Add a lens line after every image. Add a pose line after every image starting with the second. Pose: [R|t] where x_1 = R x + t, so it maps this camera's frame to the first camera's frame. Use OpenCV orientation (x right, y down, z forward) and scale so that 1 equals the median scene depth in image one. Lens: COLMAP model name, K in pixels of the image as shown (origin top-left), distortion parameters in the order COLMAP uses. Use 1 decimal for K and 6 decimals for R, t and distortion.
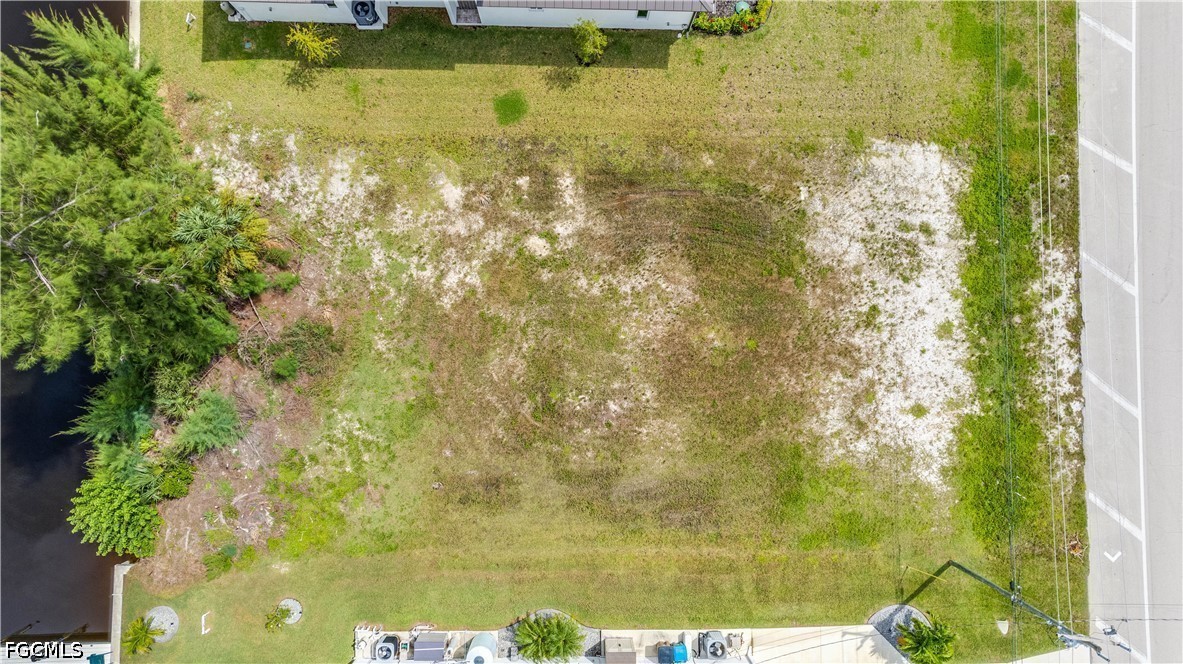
lens RADIAL K [[760.5, 0, 591.5], [0, 760.5, 332.0], [0, 0, 1]] dist [-0.052459, 0.072386]
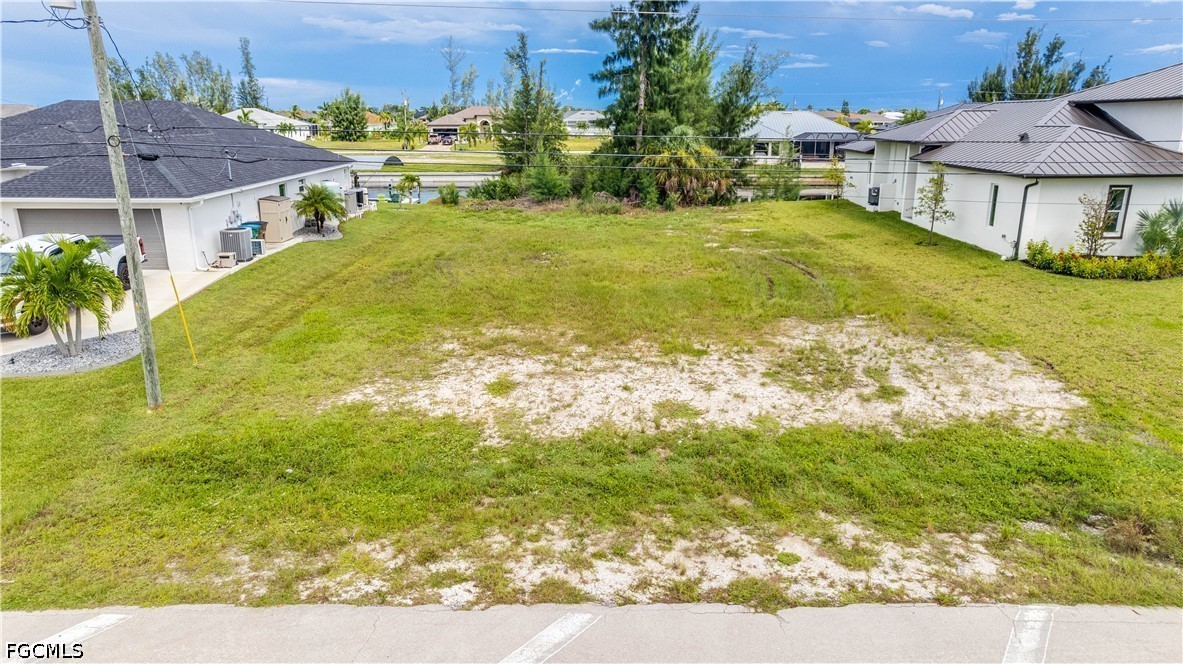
lens RADIAL K [[760.5, 0, 591.5], [0, 760.5, 332.0], [0, 0, 1]] dist [-0.052459, 0.072386]
pose [[0.012987, 0.249806, -0.968209, 0.884394], [-0.999060, 0.043303, -0.002228, 0.047050], [0.041369, 0.967327, 0.250134, 0.841123]]
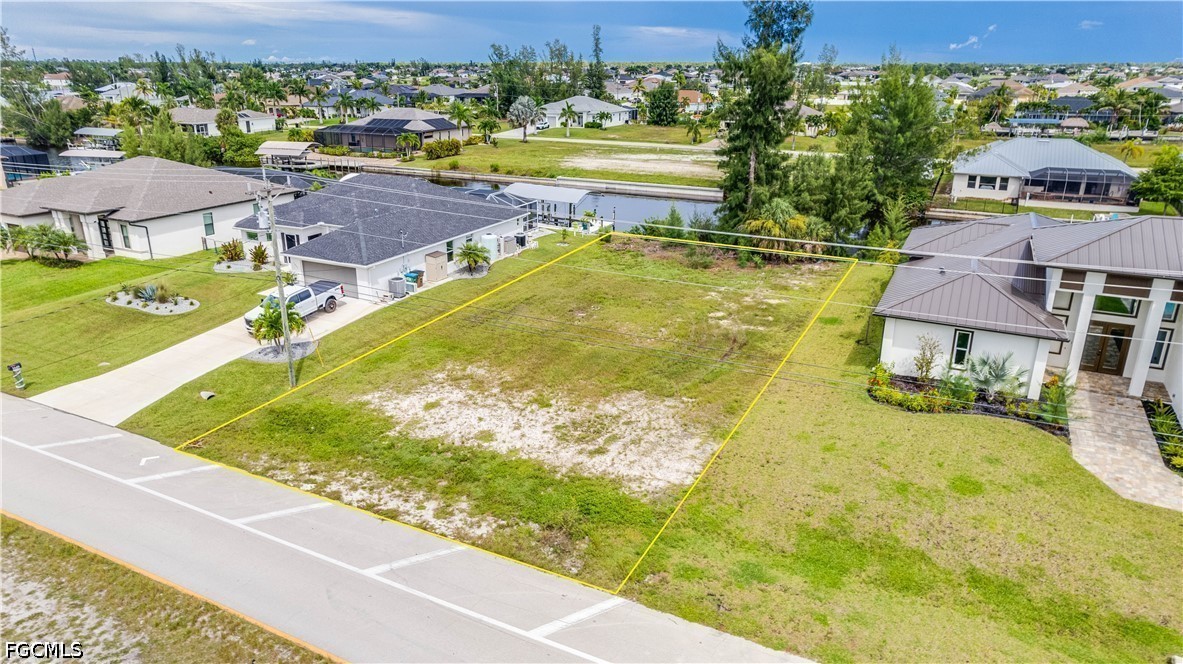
lens RADIAL K [[765.8, 0, 591.5], [0, 765.8, 332.0], [0, 0, 1]] dist [-0.019219, -0.000816]
pose [[-0.443386, 0.272025, -0.854056, 1.136886], [-0.896056, -0.110906, 0.429865, -0.479264], [0.022214, 0.955878, 0.292923, 0.626038]]
